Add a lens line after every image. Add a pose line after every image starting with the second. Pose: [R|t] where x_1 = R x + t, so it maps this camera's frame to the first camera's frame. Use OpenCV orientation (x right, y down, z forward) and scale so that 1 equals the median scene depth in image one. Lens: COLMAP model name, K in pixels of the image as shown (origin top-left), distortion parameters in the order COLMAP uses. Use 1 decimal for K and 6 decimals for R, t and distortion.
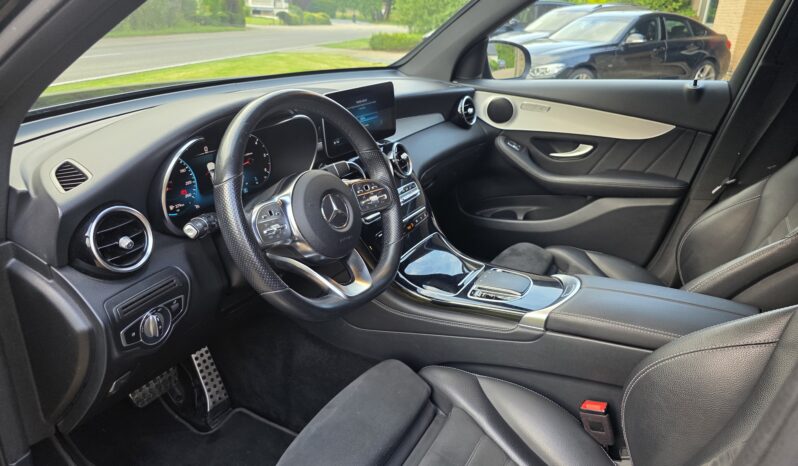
lens RADIAL K [[540.1, 0, 402.9], [0, 540.1, 231.8], [0, 0, 1]] dist [0.045380, -0.040770]
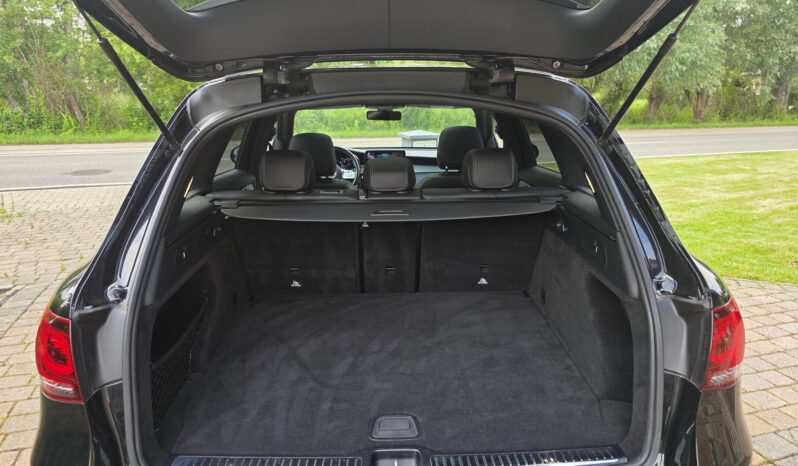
lens RADIAL K [[540.1, 0, 394.4], [0, 540.1, 222.3], [0, 0, 1]] dist [0.045380, -0.040770]
pose [[0.506250, 0.175013, -0.844442, 0.362951], [-0.313284, 0.949617, 0.008995, 0.012610], [0.803470, 0.259997, 0.535572, -0.074469]]
